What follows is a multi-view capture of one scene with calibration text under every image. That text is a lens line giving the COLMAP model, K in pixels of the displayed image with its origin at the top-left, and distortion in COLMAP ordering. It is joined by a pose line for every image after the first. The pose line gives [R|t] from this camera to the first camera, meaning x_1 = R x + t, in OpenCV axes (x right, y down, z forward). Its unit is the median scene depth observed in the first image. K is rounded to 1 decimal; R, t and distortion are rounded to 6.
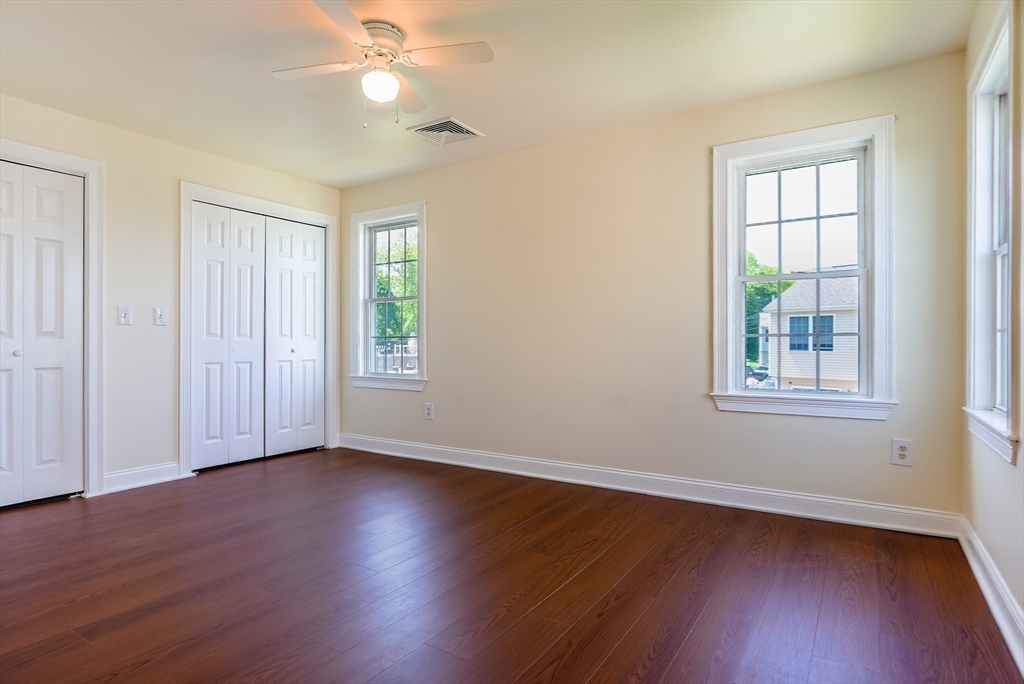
lens RADIAL K [[551.9, 0, 517.6], [0, 551.9, 341.3], [0, 0, 1]] dist [0.002502, 0.000241]
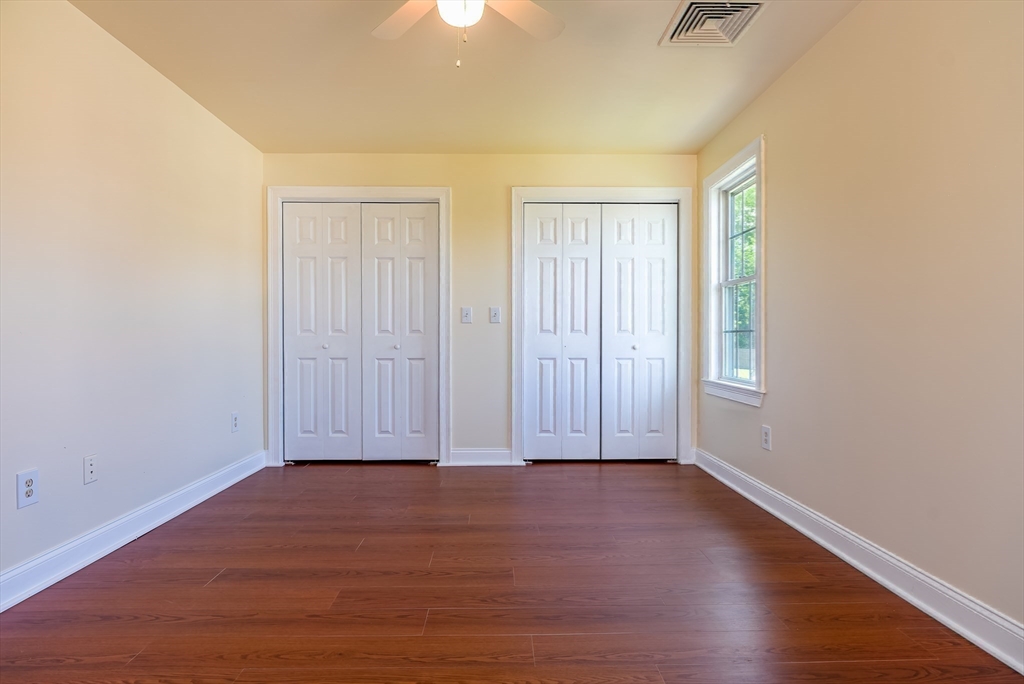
lens RADIAL K [[551.9, 0, 506.2], [0, 551.9, 344.5], [0, 0, 1]] dist [0.002502, 0.000241]
pose [[0.555508, 0.009073, -0.831462, 0.237175], [0.001572, 0.999927, 0.011962, 0.000991], [0.831510, -0.007952, 0.555453, 0.344476]]
